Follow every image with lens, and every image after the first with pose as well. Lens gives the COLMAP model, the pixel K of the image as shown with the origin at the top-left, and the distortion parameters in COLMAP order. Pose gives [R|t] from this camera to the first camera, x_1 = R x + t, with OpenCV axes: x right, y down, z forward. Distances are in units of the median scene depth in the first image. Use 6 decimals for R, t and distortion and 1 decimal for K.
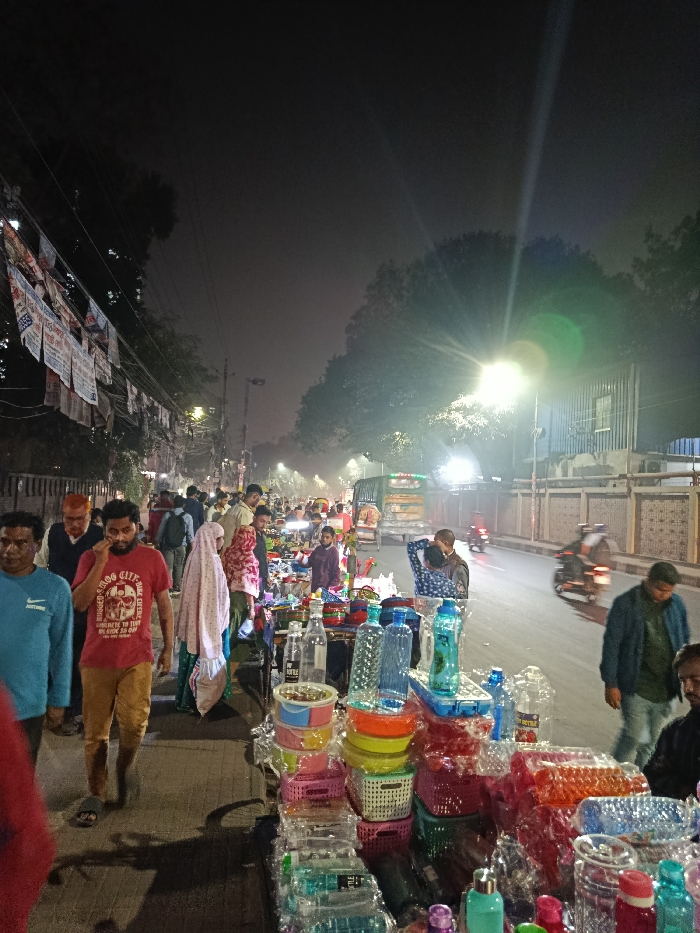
lens RADIAL K [[654.7, 0, 355.3], [0, 654.7, 464.3], [0, 0, 1]] dist [0.029832, -0.048245]
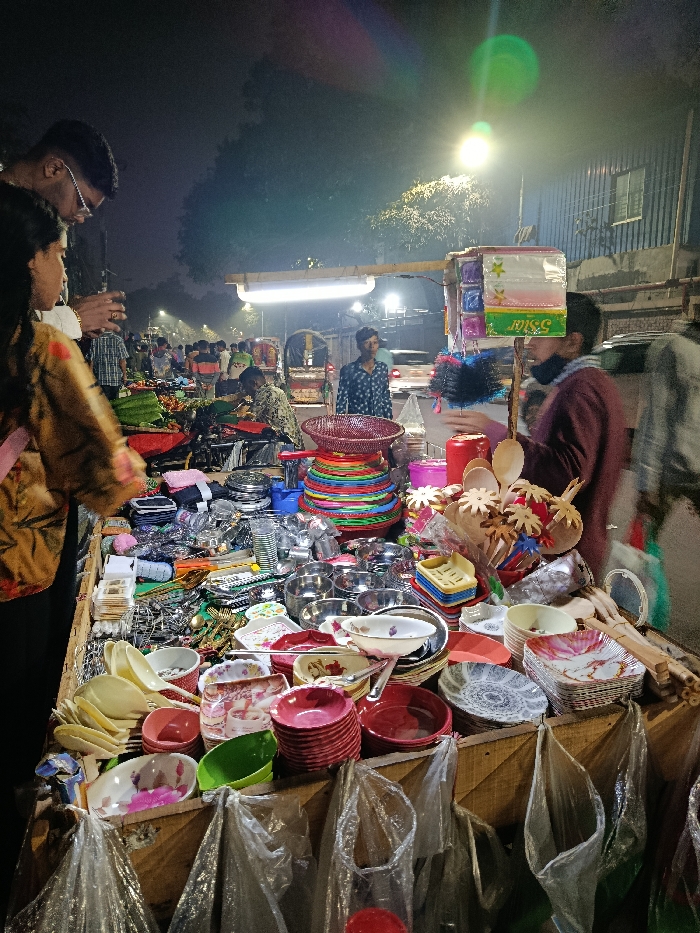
lens RADIAL K [[654.7, 0, 355.3], [0, 654.7, 464.3], [0, 0, 1]] dist [0.029832, -0.048245]
pose [[0.985966, -0.062066, 0.154982, -0.036211], [0.026096, 0.974210, 0.224129, 0.034647], [-0.164895, -0.216939, 0.962157, 0.289892]]
